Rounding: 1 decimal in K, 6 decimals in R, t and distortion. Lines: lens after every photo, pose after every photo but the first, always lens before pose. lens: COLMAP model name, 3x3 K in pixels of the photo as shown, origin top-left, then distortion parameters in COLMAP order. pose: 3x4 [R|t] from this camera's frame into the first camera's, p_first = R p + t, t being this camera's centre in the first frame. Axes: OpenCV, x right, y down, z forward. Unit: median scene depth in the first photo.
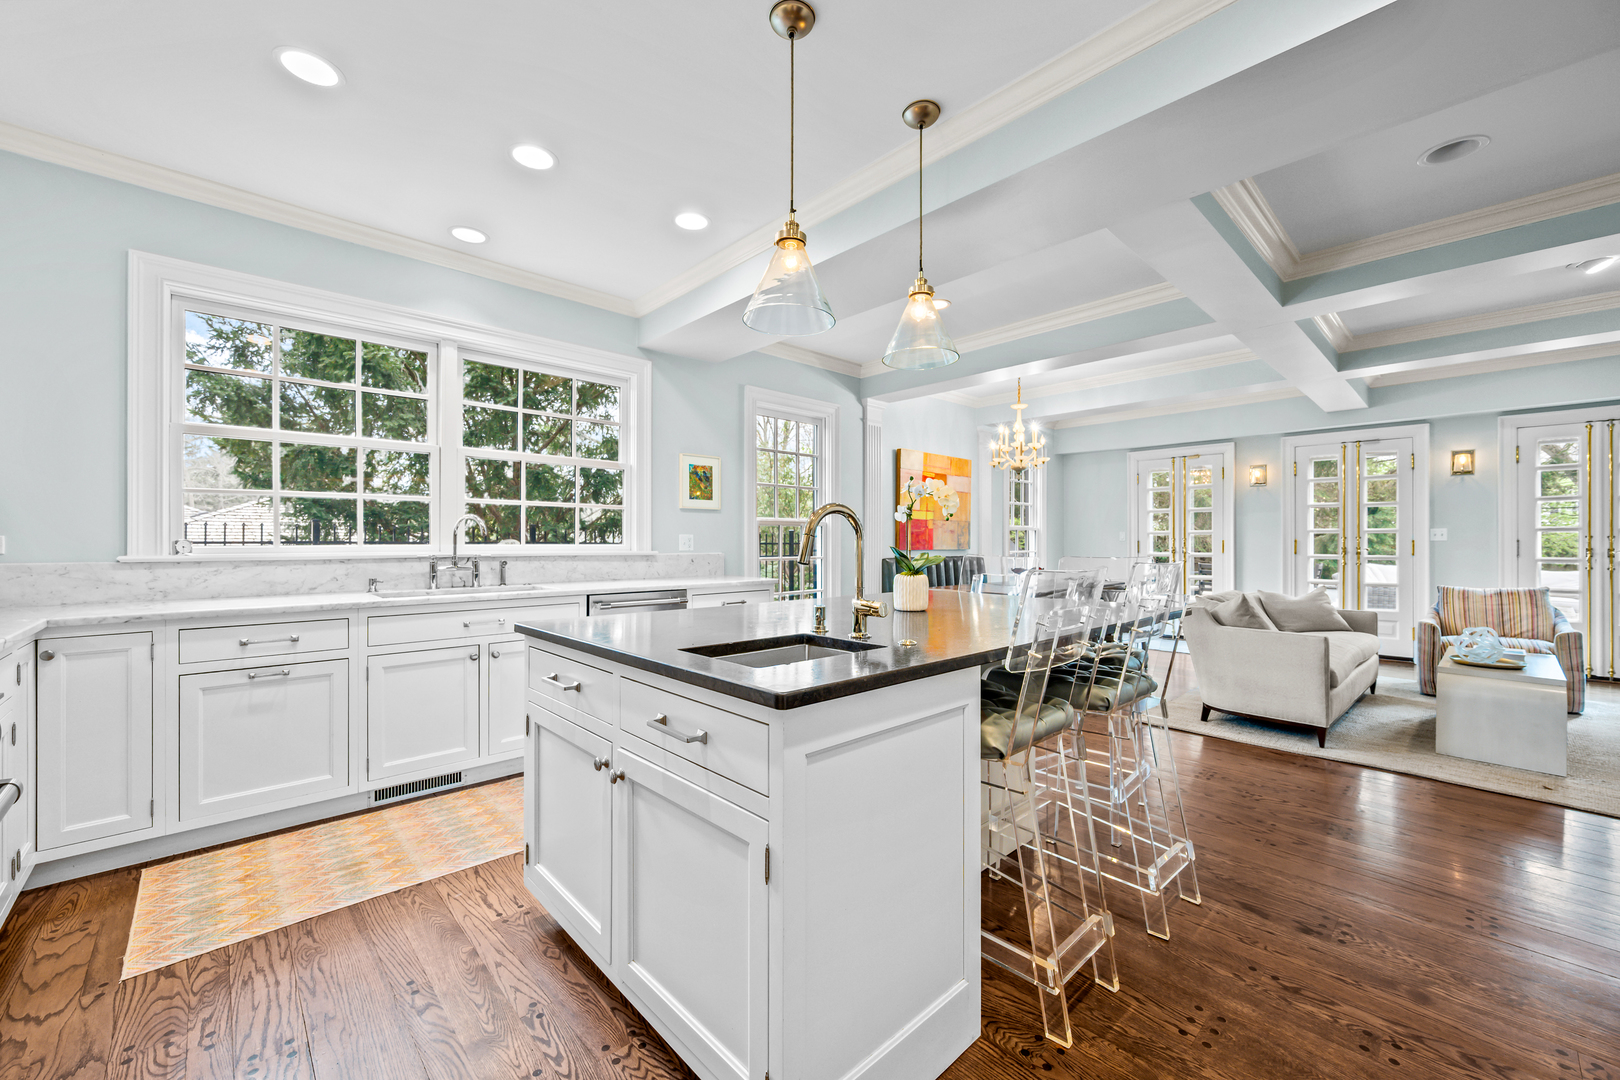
lens RADIAL K [[639.1, 0, 811.8], [0, 639.1, 542.1], [0, 0, 1]] dist [-0.001533, 0.000677]
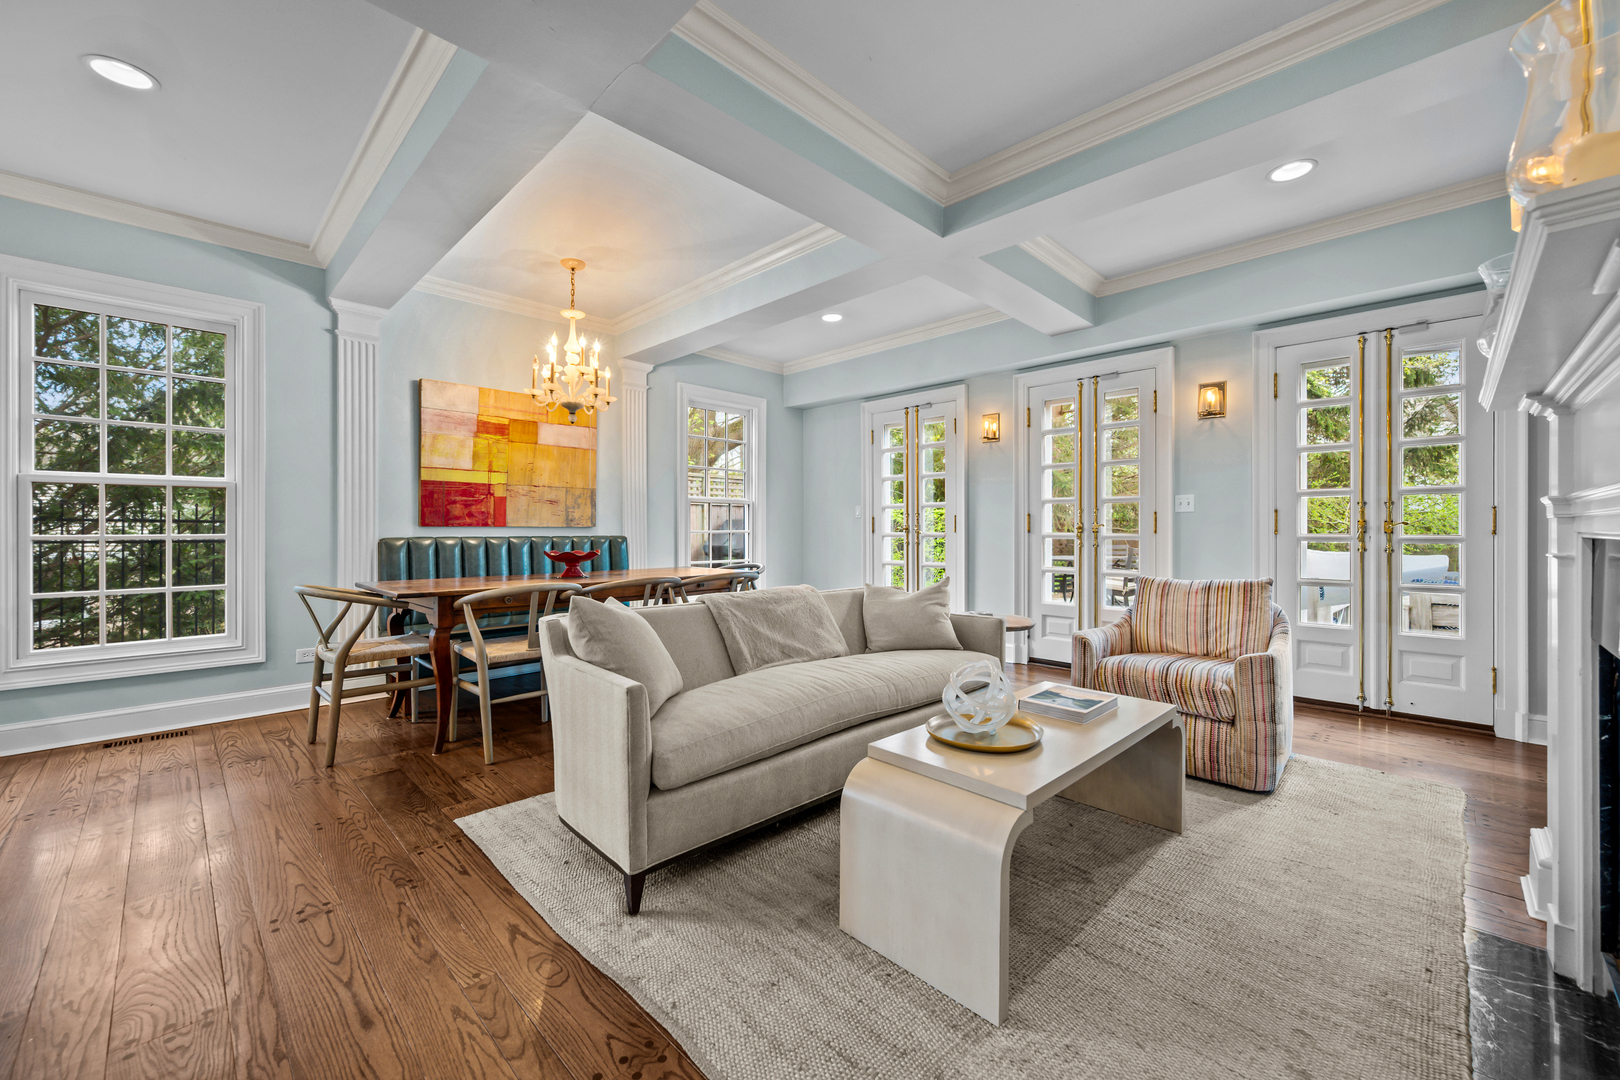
lens RADIAL K [[639.1, 0, 807.6], [0, 639.1, 534.8], [0, 0, 1]] dist [-0.001533, 0.000677]
pose [[0.999566, -0.001194, 0.029437, 0.653209], [0.000977, 0.999972, 0.007384, 0.021216], [-0.029445, -0.007352, 0.999539, 0.363985]]
